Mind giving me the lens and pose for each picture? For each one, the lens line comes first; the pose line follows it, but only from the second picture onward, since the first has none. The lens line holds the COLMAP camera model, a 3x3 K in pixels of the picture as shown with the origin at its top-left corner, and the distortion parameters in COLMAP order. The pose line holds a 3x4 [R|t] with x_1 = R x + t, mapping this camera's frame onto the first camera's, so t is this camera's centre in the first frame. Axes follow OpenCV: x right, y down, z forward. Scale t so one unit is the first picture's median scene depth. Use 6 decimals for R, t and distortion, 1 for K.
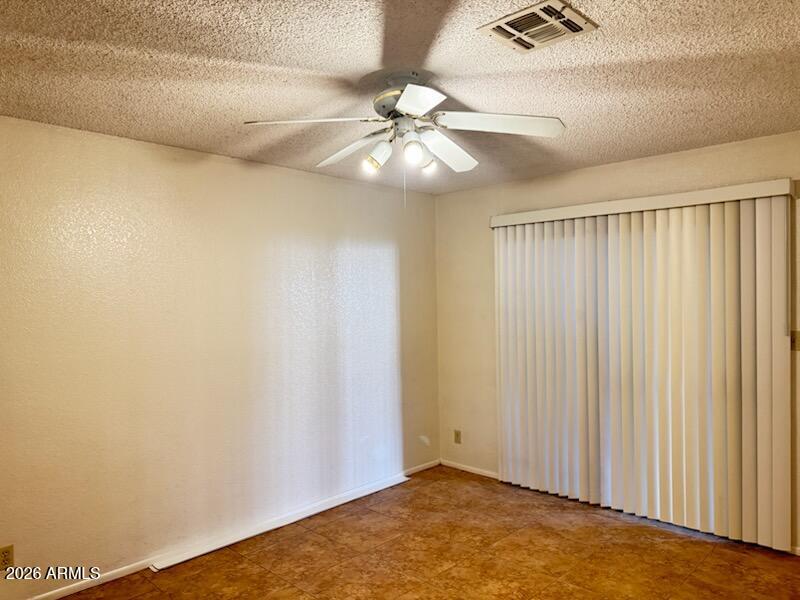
lens RADIAL K [[559.7, 0, 398.5], [0, 559.7, 299.4], [0, 0, 1]] dist [0.036628, -0.038870]
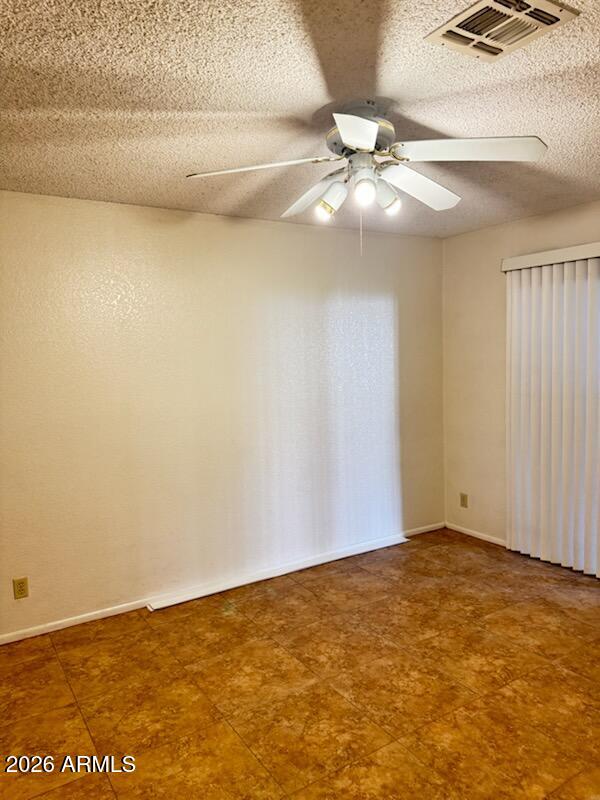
lens RADIAL K [[559.7, 0, 303.6], [0, 559.7, 393.0], [0, 0, 1]] dist [0.036628, -0.038870]
pose [[0.970518, 0.000890, -0.241026, 0.109615], [0.016144, 0.997508, 0.068688, -0.002276], [0.240487, -0.070554, 0.968085, 0.056594]]
